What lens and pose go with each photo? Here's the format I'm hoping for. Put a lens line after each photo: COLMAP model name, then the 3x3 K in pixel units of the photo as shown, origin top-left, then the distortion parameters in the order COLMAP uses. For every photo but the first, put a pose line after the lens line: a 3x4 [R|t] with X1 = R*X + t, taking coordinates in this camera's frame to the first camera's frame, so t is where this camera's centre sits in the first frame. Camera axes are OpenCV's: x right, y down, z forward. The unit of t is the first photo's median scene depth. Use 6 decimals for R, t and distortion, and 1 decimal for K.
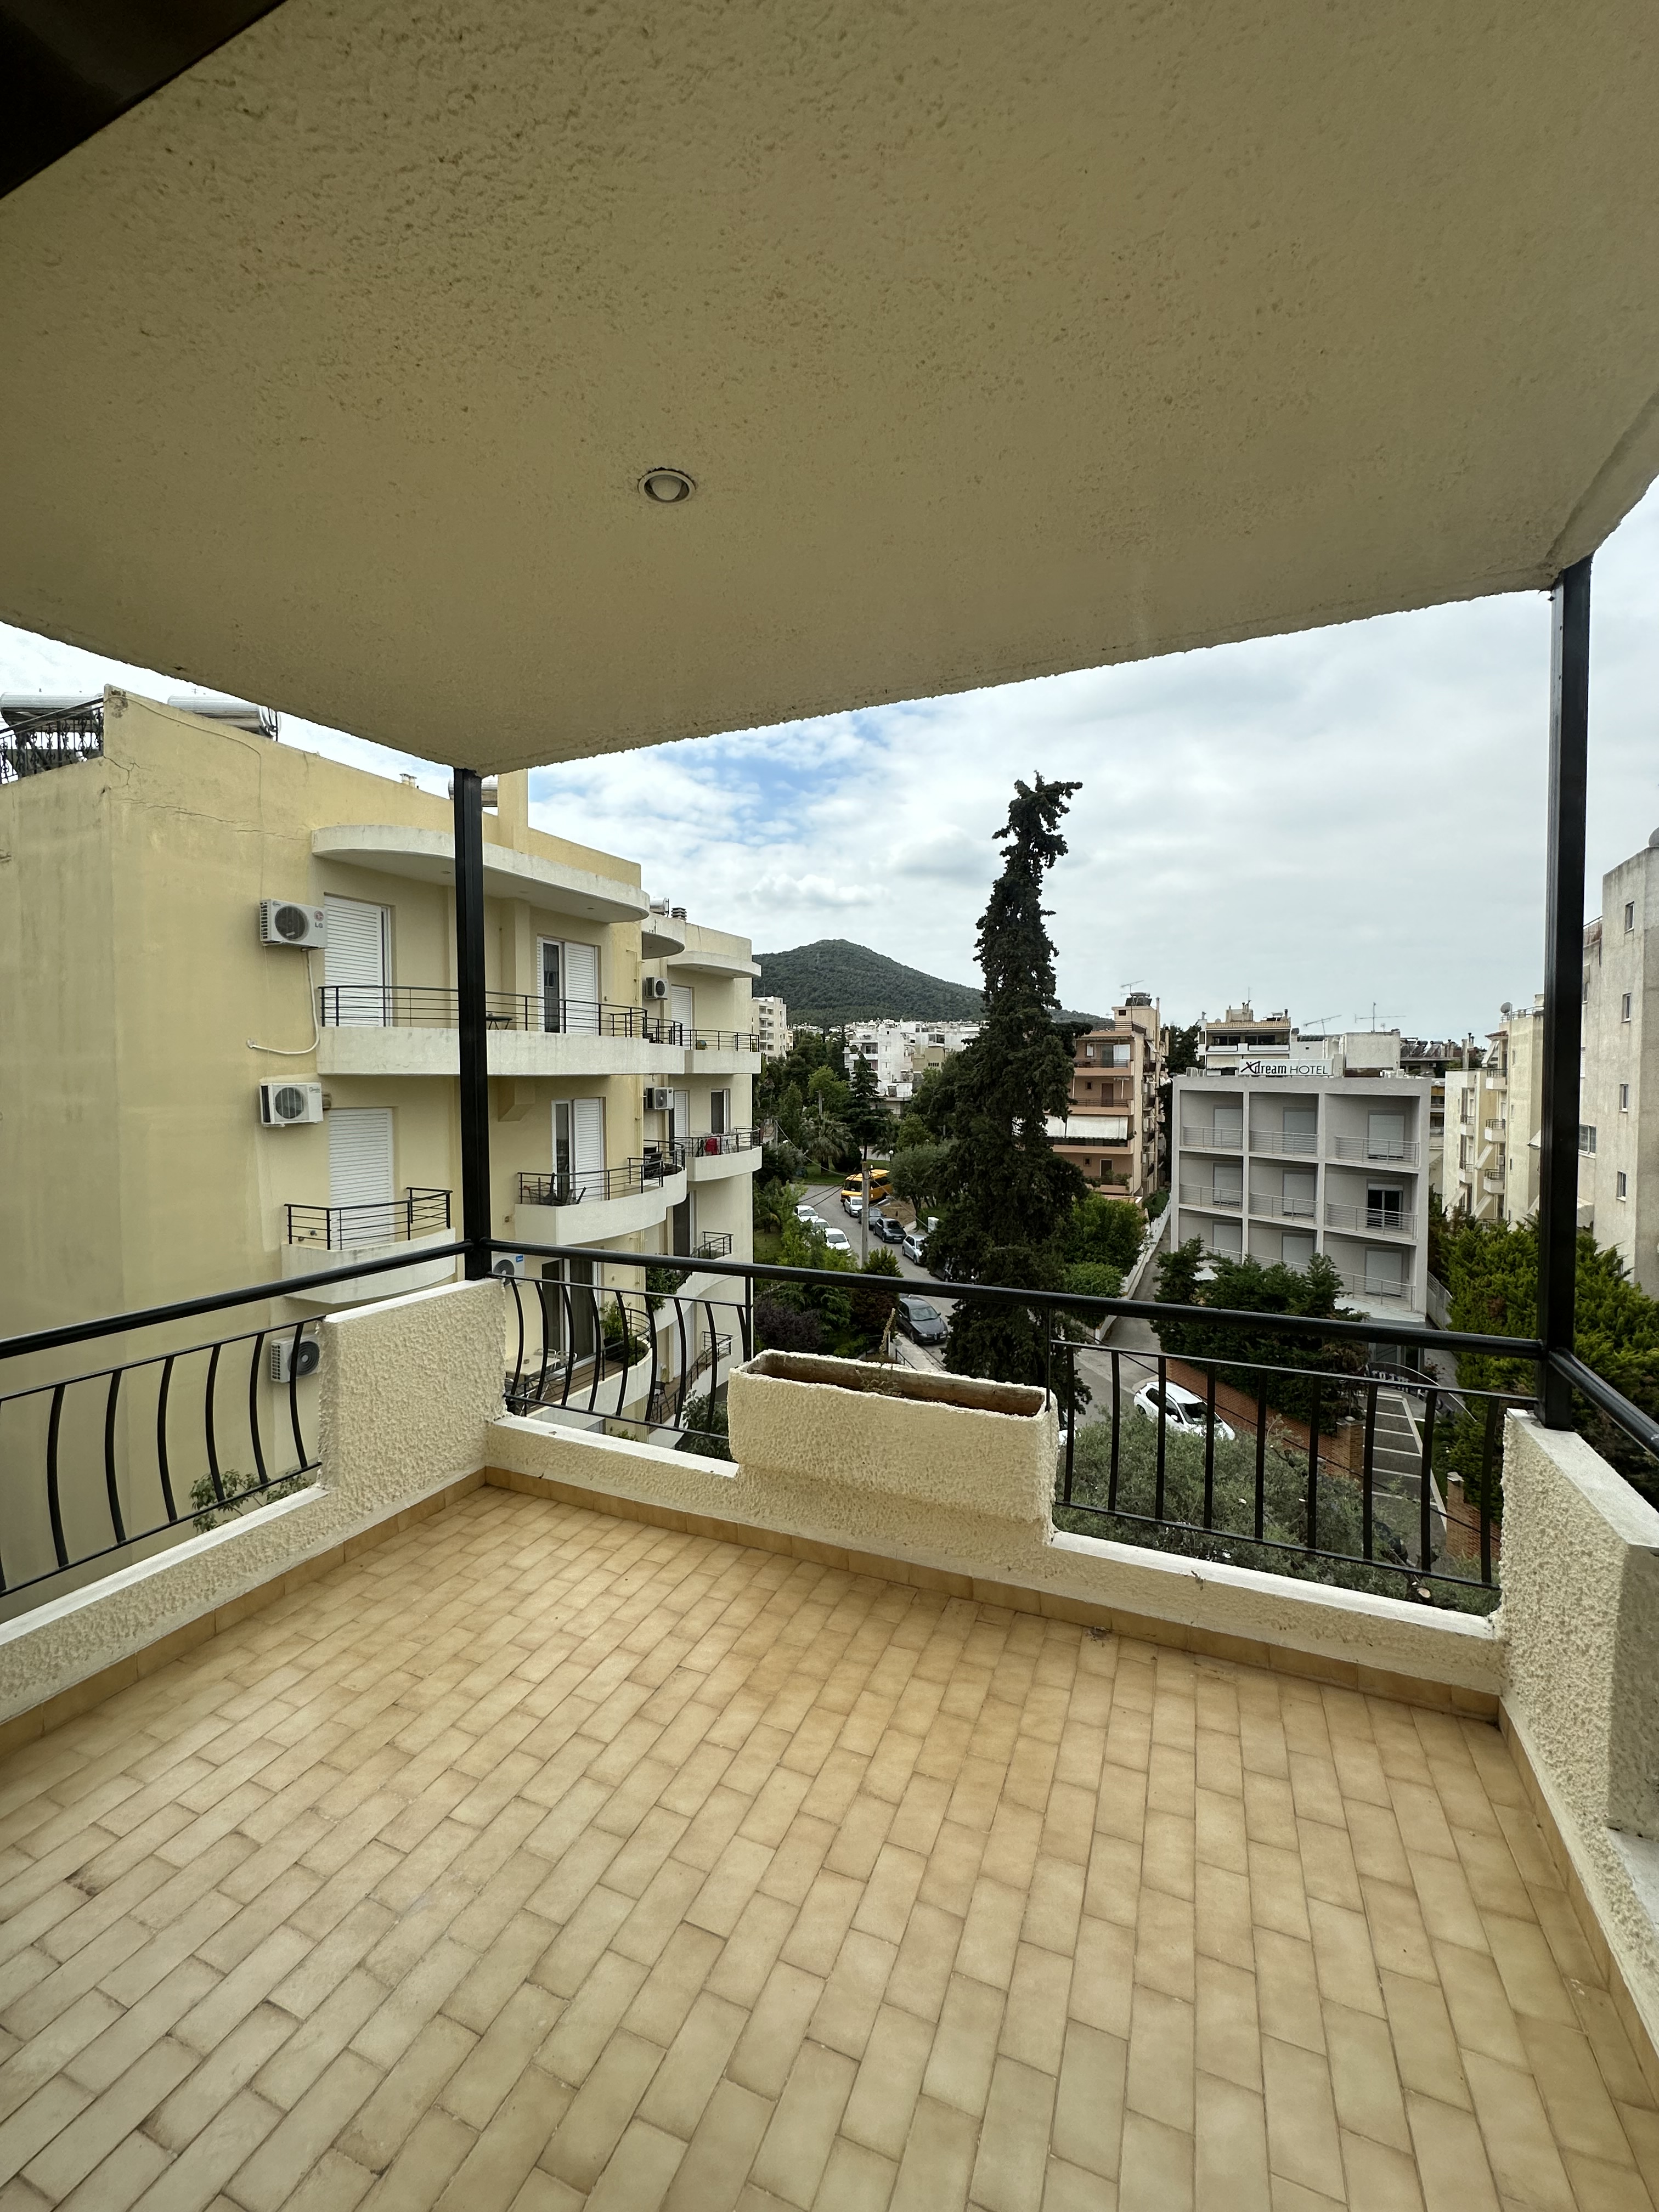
lens RADIAL K [[895.2, 0, 829.5], [0, 895.2, 1106.0], [0, 0, 1]] dist [-0.002125, -0.000497]
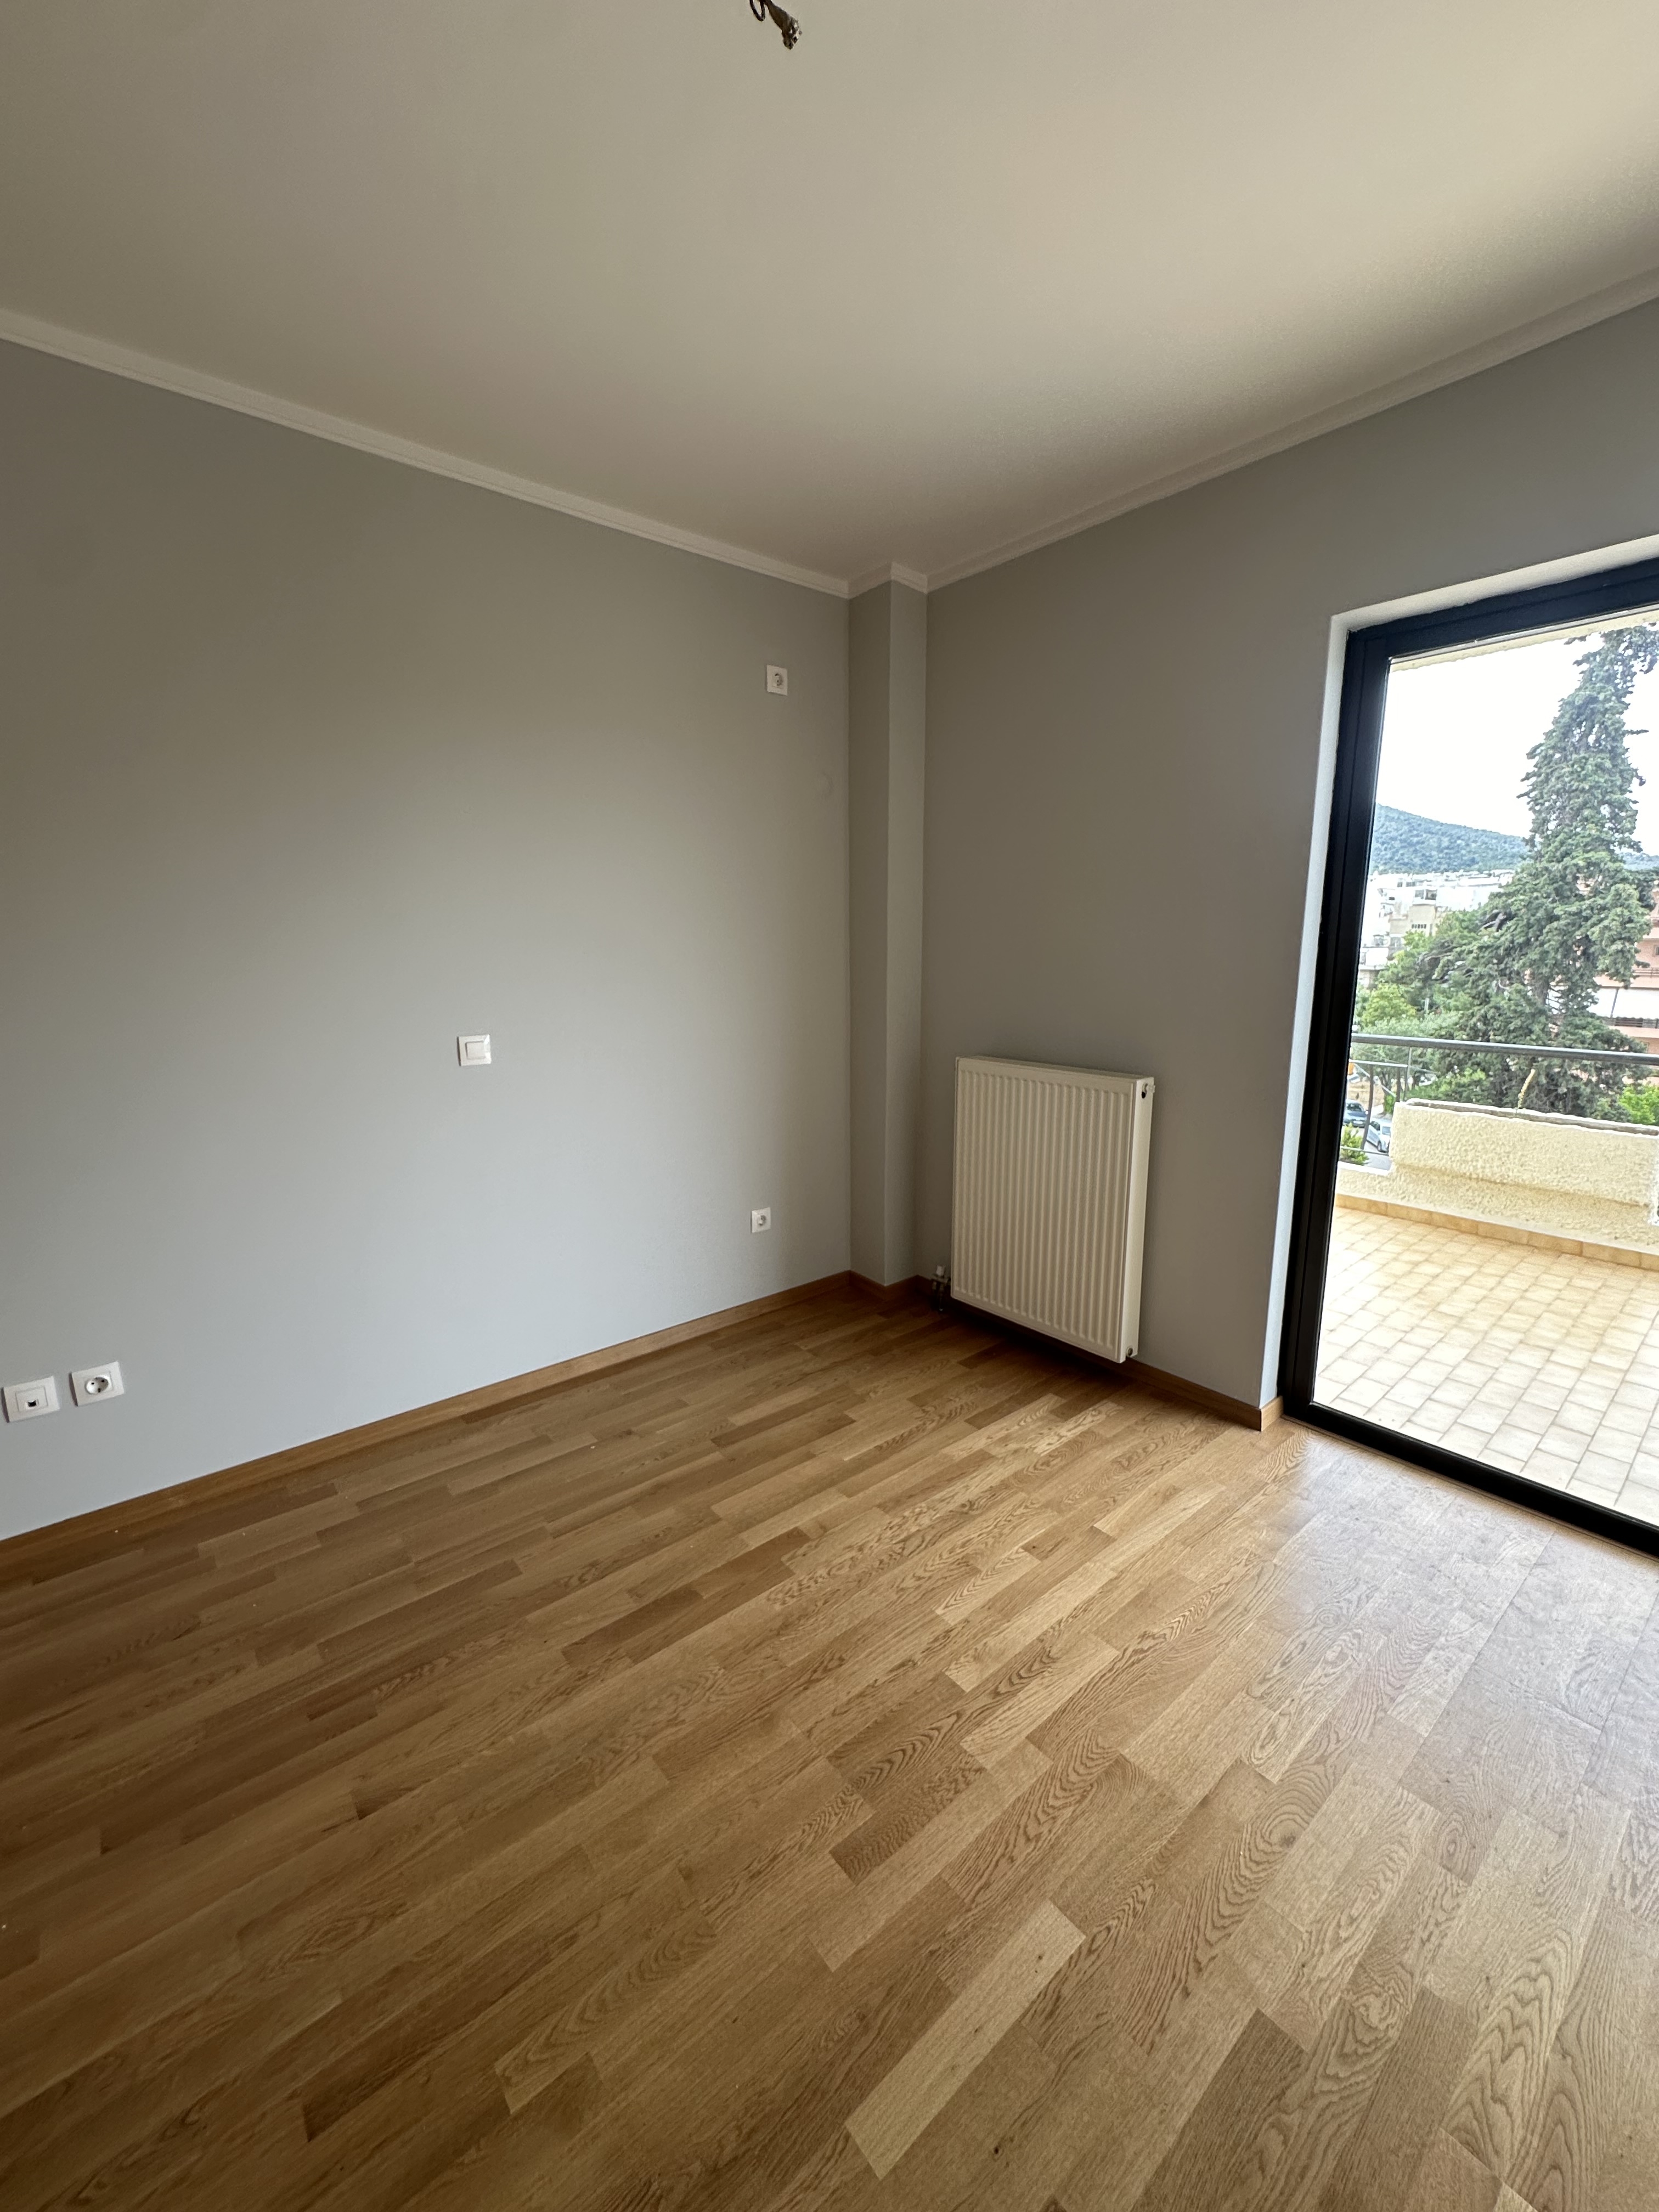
lens RADIAL K [[895.2, 0, 829.5], [0, 895.2, 1106.0], [0, 0, 1]] dist [-0.002125, -0.000497]
pose [[0.897670, 0.076704, -0.433941, -0.040723], [-0.011901, 0.988595, 0.150128, 0.009791], [0.440507, -0.129601, 0.888345, -0.103494]]
